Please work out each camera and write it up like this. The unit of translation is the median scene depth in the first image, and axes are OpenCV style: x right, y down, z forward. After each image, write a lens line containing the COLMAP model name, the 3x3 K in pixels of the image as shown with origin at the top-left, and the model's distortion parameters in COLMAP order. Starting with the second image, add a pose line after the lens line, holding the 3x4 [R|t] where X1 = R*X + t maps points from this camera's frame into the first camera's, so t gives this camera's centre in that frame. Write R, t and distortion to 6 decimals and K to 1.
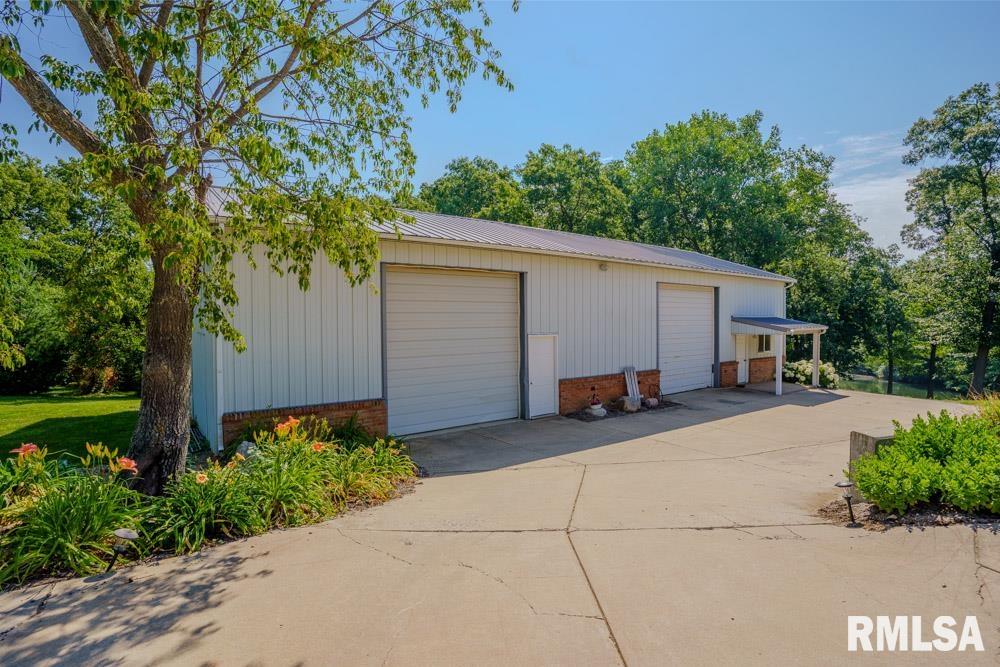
lens RADIAL K [[489.8, 0, 499.7], [0, 489.8, 333.4], [0, 0, 1]] dist [-0.017222, 0.000727]
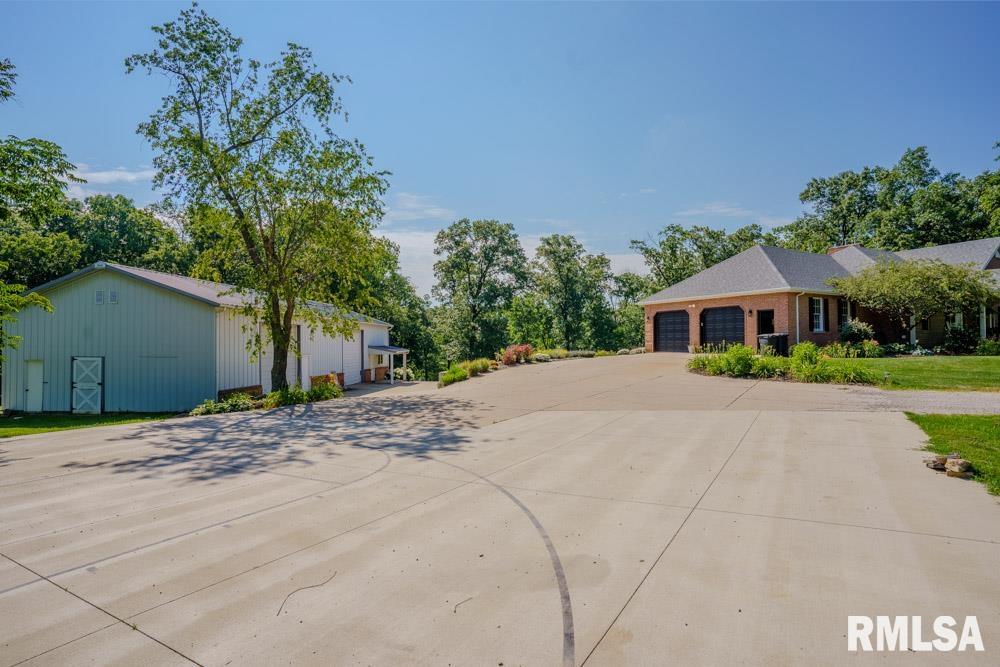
lens RADIAL K [[489.8, 0, 499.9], [0, 489.8, 337.9], [0, 0, 1]] dist [-0.017222, 0.000727]
pose [[0.669141, 0.010159, 0.743066, -0.297449], [0.022376, 0.999178, -0.033811, 0.006409], [-0.742799, 0.039252, 0.668363, -0.325182]]
